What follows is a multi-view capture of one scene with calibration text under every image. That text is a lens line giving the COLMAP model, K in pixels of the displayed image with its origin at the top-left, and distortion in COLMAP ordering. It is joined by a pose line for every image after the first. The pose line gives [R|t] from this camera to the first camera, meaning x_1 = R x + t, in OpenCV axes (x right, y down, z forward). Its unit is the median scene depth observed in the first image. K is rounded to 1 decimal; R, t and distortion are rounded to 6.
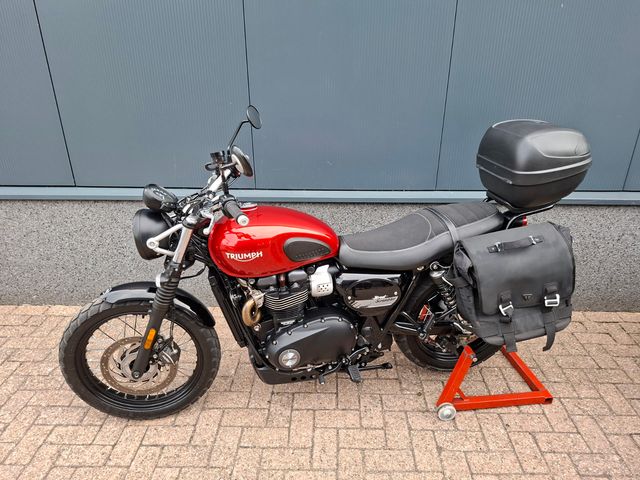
lens RADIAL K [[485.2, 0, 320.0], [0, 485.2, 240.0], [0, 0, 1]] dist [0.041578, -0.052454]
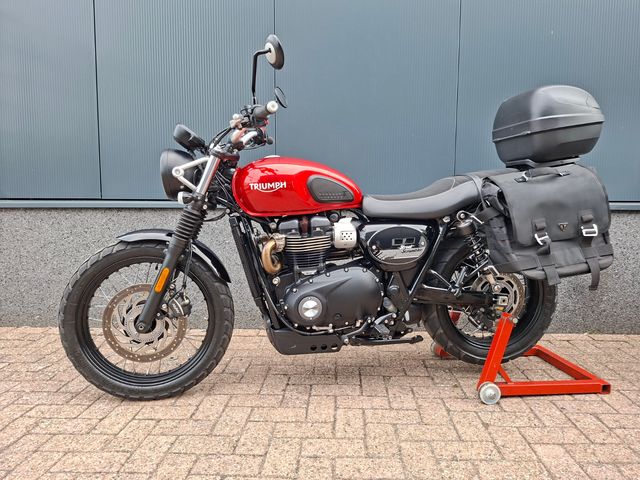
lens RADIAL K [[485.2, 0, 320.0], [0, 485.2, 240.0], [0, 0, 1]] dist [0.041578, -0.052454]
pose [[0.999821, 0.006878, -0.017626, -0.028594], [-0.012592, 0.937200, -0.348564, 0.432387], [0.014122, 0.348724, 0.937119, 0.099212]]
